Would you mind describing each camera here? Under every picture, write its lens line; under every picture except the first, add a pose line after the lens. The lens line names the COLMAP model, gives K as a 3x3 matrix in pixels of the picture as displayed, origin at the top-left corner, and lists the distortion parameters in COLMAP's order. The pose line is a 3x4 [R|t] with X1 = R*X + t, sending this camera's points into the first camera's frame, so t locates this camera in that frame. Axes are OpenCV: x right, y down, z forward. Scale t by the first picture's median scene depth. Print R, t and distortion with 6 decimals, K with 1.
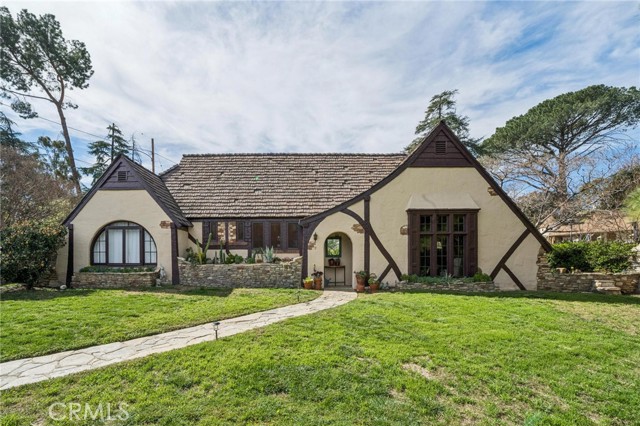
lens RADIAL K [[304.9, 0, 297.5], [0, 304.9, 261.4], [0, 0, 1]] dist [-0.003218, -0.000347]
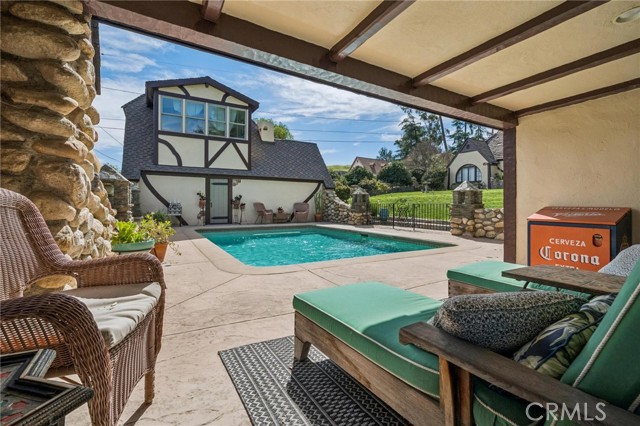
lens RADIAL K [[282.3, 0, 316.3], [0, 282.3, 203.6], [0, 0, 1]] dist [-0.002721, -0.000116]
pose [[0.509574, 0.013347, -0.860324, 0.783894], [-0.004982, 0.999909, 0.012562, 0.166164], [0.860413, -0.002115, 0.509593, -1.245205]]
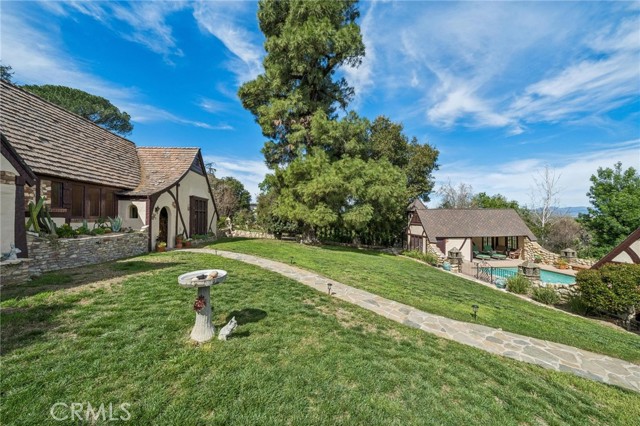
lens RADIAL K [[232.0, 0, 320.0], [0, 232.0, 213.0], [0, 0, 1]] dist [-0.000539, -0.000133]
pose [[-0.117356, 0.028117, 0.992692, -0.930302], [-0.008150, 0.999538, -0.029274, -0.042815], [-0.993056, -0.011526, -0.117072, 0.436094]]
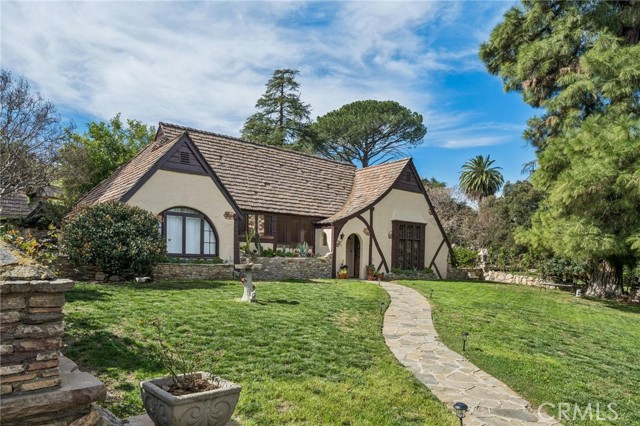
lens RADIAL K [[441.0, 0, 319.8], [0, 441.0, 272.9], [0, 0, 1]] dist [-0.003365, -0.001063]
pose [[0.759054, 0.000426, 0.651027, -1.109347], [-0.024472, 0.999312, 0.027879, 0.016404], [-0.650567, -0.037094, 0.758542, -0.263532]]
